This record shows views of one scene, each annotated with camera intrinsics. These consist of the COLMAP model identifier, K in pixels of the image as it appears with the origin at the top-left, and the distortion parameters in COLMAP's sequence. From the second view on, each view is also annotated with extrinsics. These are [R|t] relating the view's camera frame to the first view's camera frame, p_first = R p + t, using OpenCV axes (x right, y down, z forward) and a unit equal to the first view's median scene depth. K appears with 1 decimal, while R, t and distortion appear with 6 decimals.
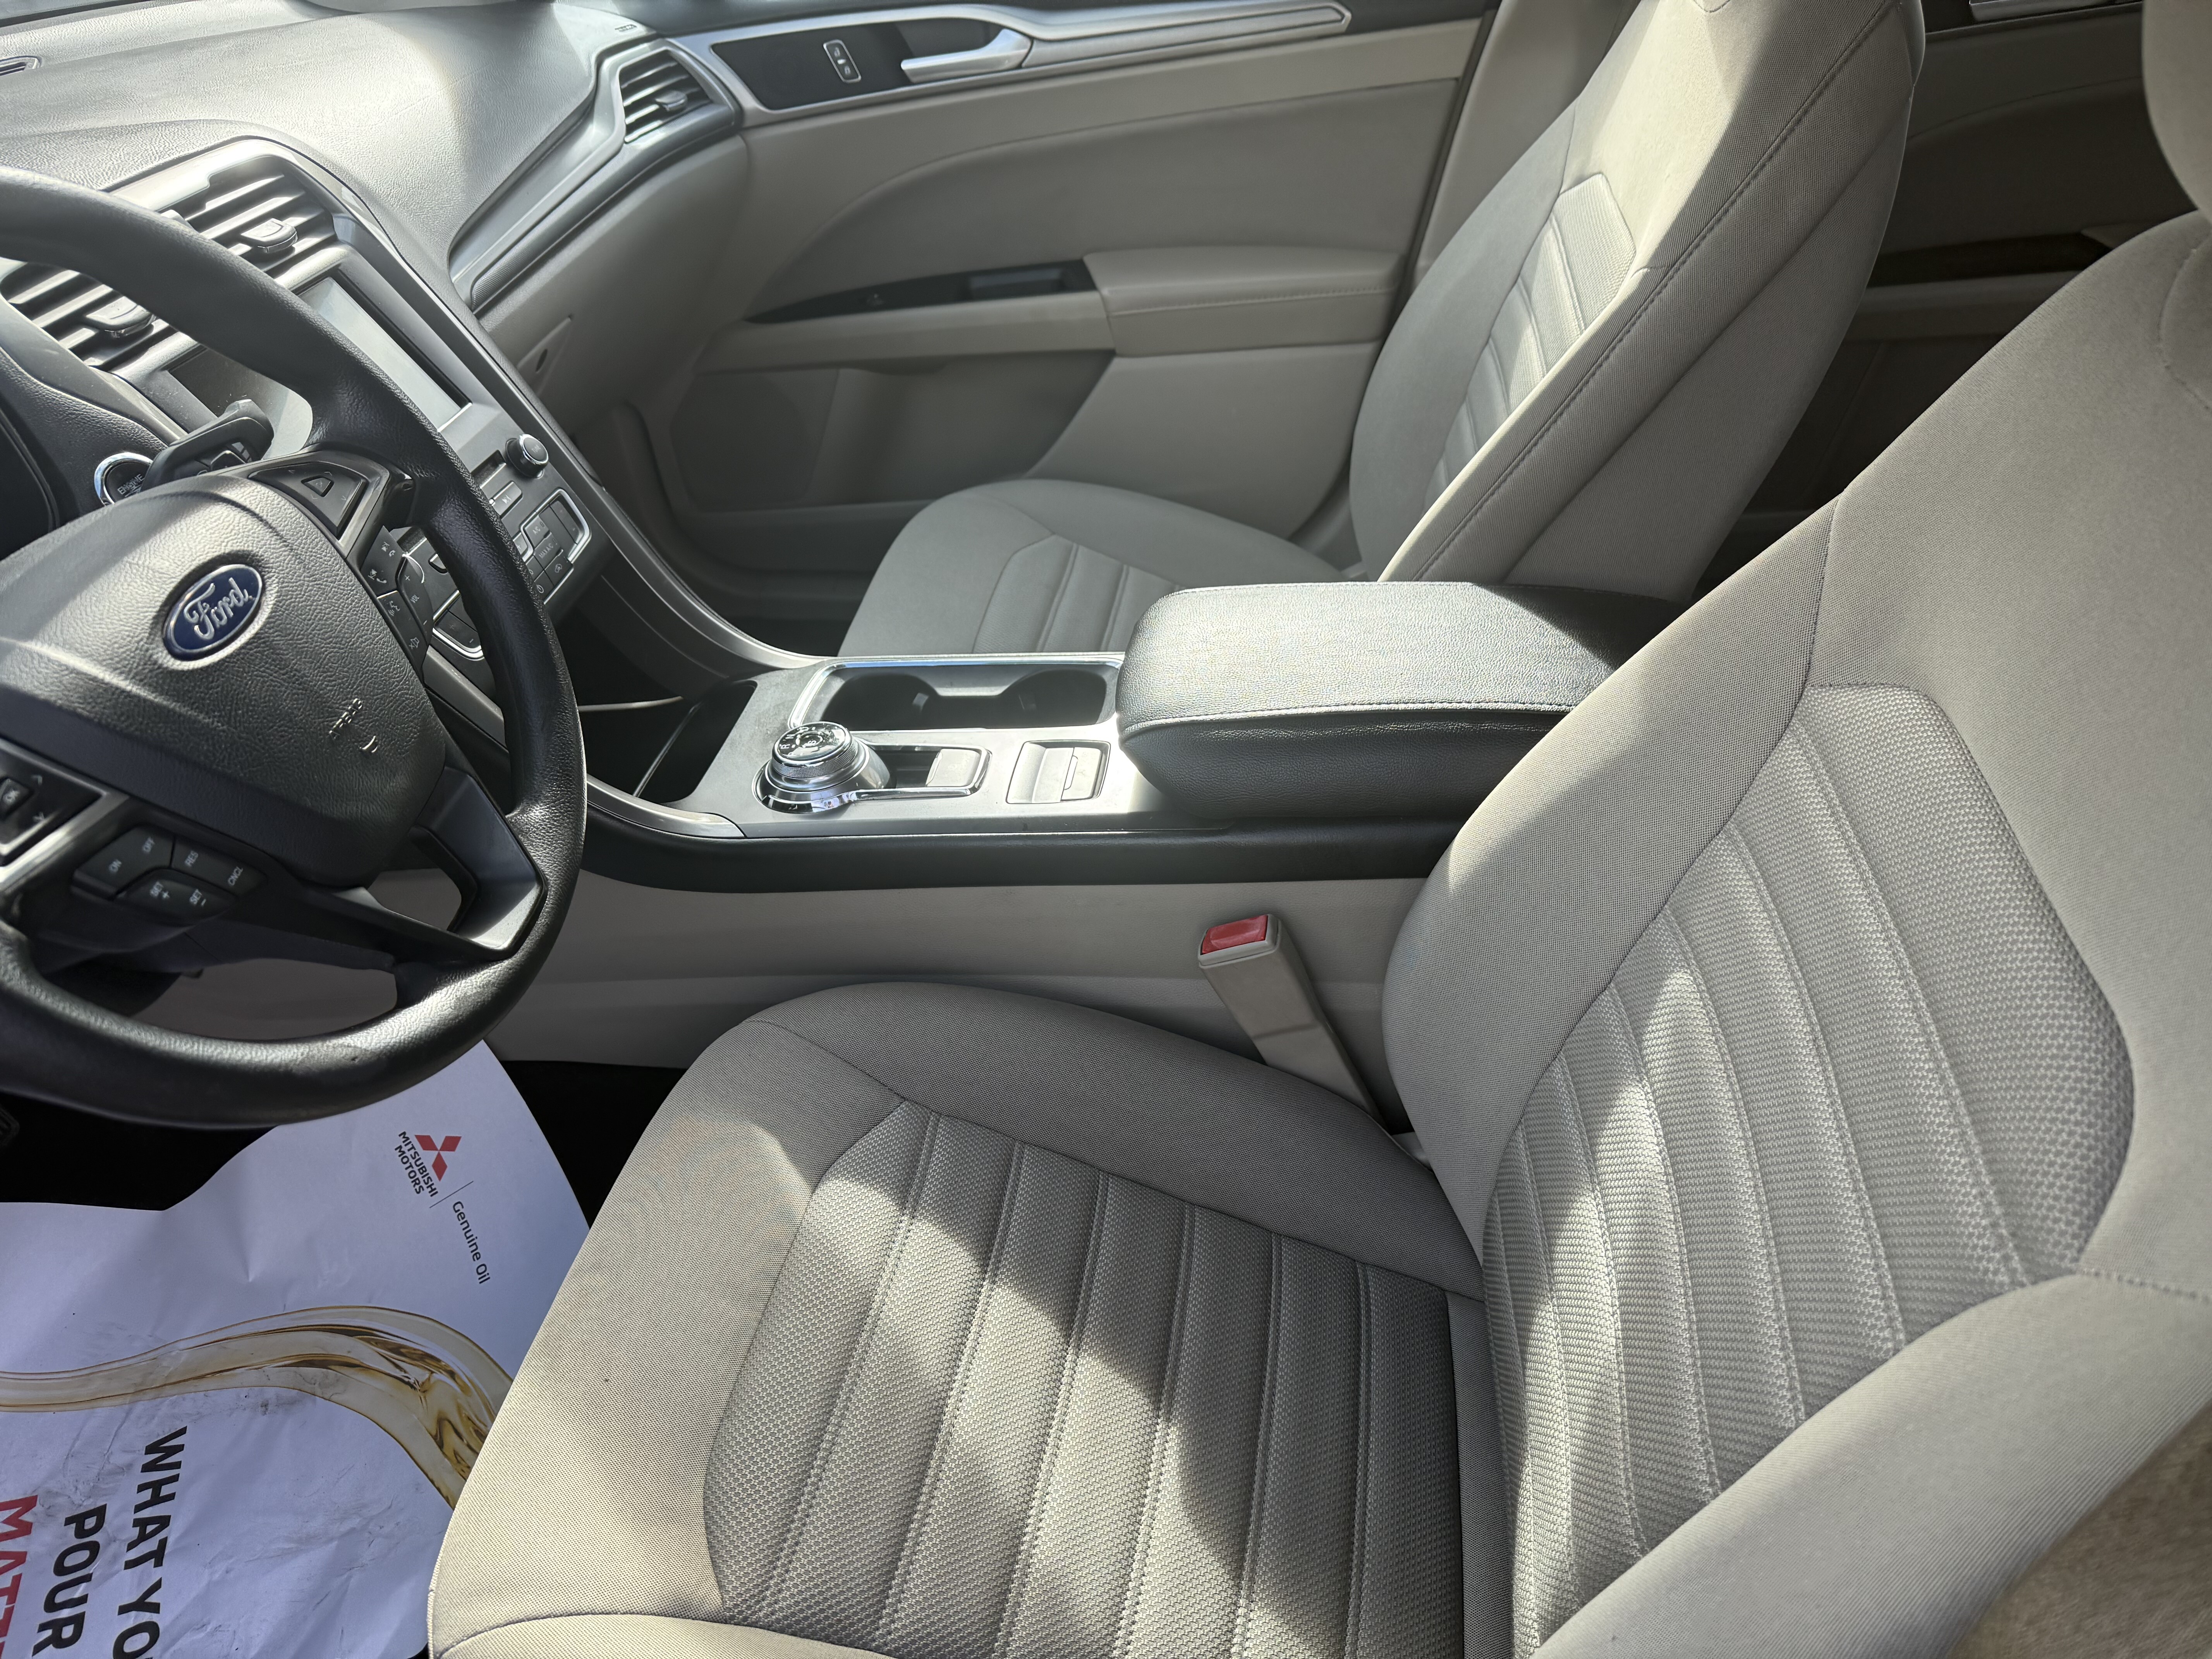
lens RADIAL K [[1632.5, 0, 1106.0], [0, 1632.5, 767.0], [0, 0, 1]] dist [-0.007409, -0.005194]
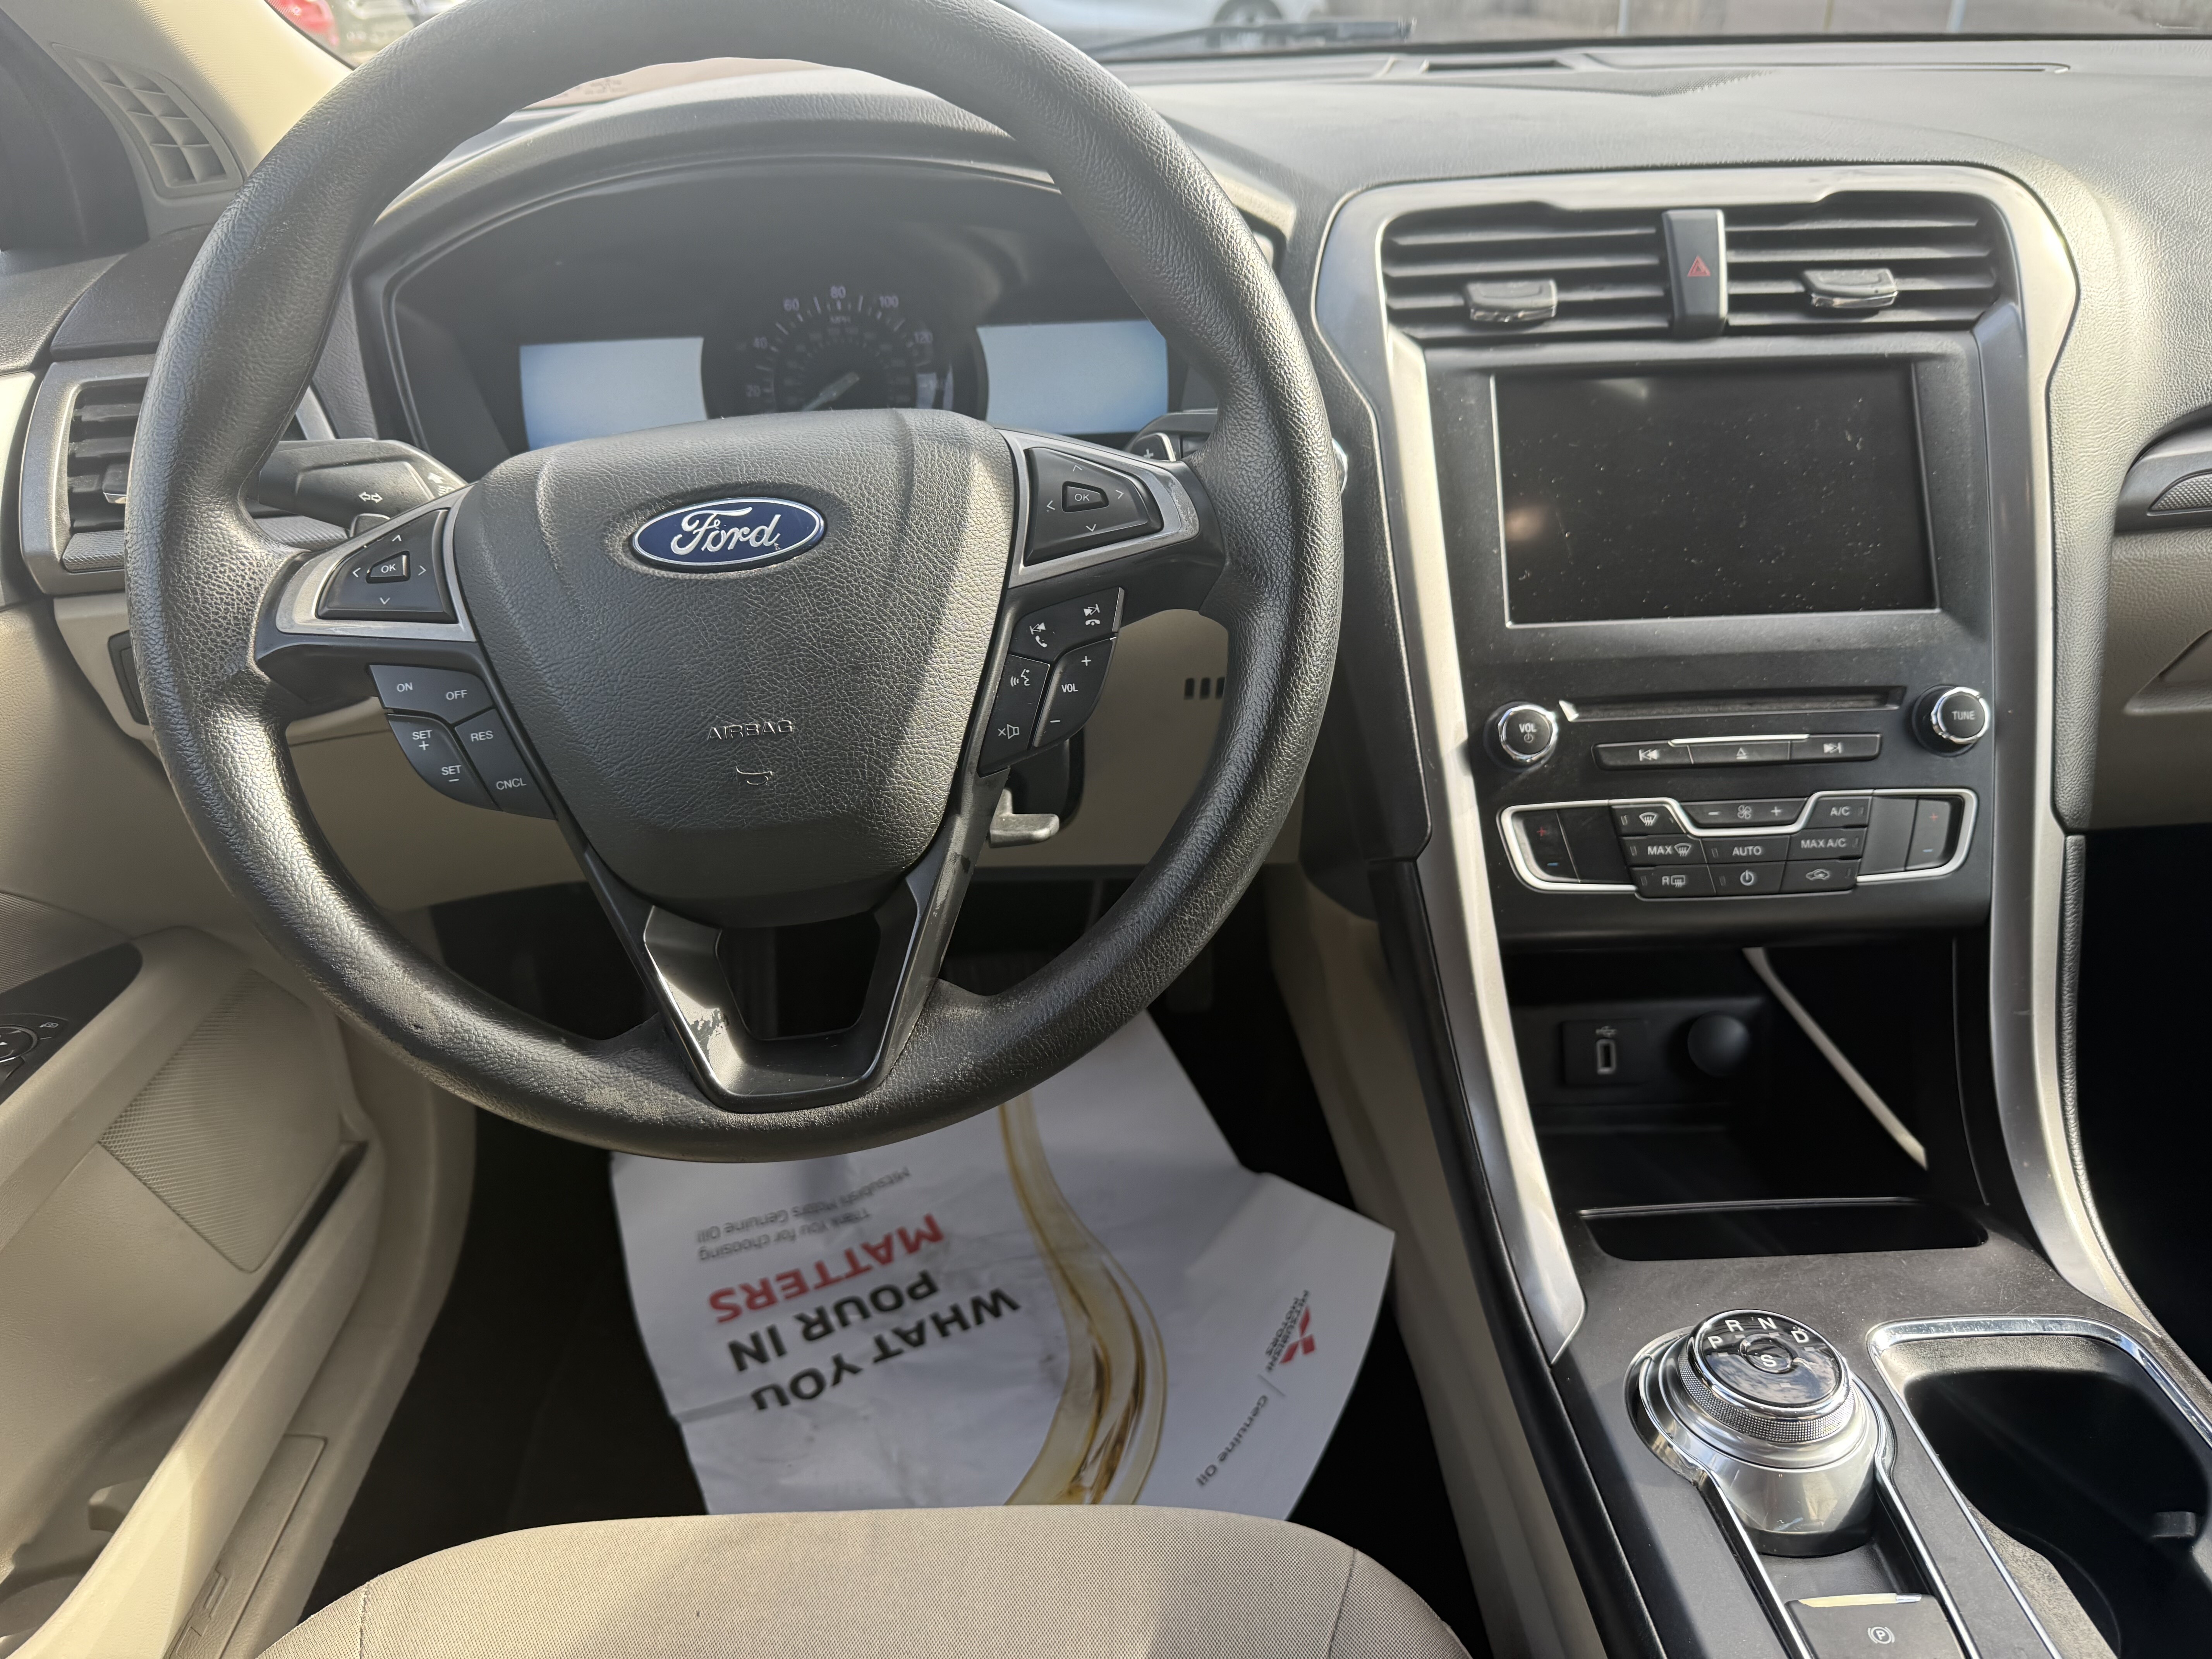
lens RADIAL K [[1632.5, 0, 1106.0], [0, 1632.5, 767.0], [0, 0, 1]] dist [-0.007409, -0.005194]
pose [[0.160319, 0.492738, -0.855282, 0.146802], [-0.534068, 0.772002, 0.344651, -0.240223], [0.830102, 0.401524, 0.386922, 0.549377]]
